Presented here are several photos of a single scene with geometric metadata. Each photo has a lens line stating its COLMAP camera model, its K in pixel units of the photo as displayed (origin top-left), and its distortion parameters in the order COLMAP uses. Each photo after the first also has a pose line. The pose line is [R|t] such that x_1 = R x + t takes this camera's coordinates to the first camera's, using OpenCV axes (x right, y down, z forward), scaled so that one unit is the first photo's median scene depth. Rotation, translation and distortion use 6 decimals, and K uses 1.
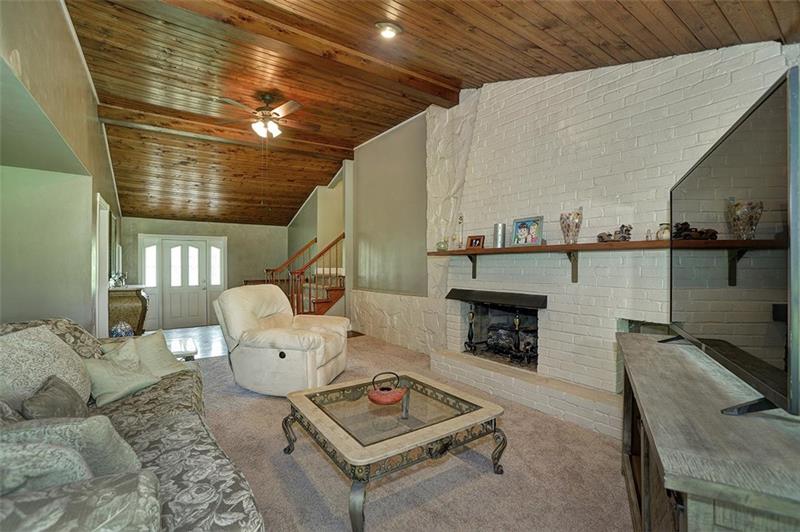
lens RADIAL K [[352.9, 0, 396.2], [0, 352.9, 270.4], [0, 0, 1]] dist [-0.029583, 0.000015]
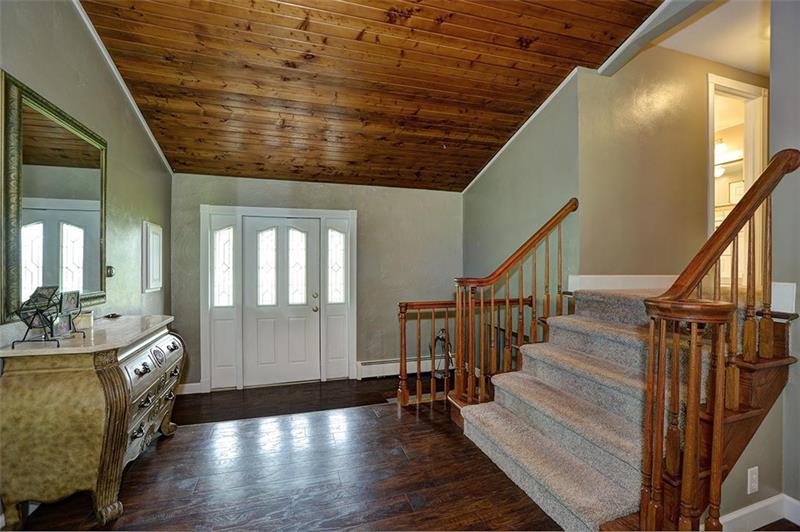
lens RADIAL K [[352.9, 0, 400.5], [0, 352.9, 264.3], [0, 0, 1]] dist [-0.029583, 0.000015]
pose [[0.959894, 0.002682, -0.280351, -0.287814], [-0.005887, 0.999927, -0.010591, -0.012437], [0.280302, 0.011817, 0.959839, 0.544988]]
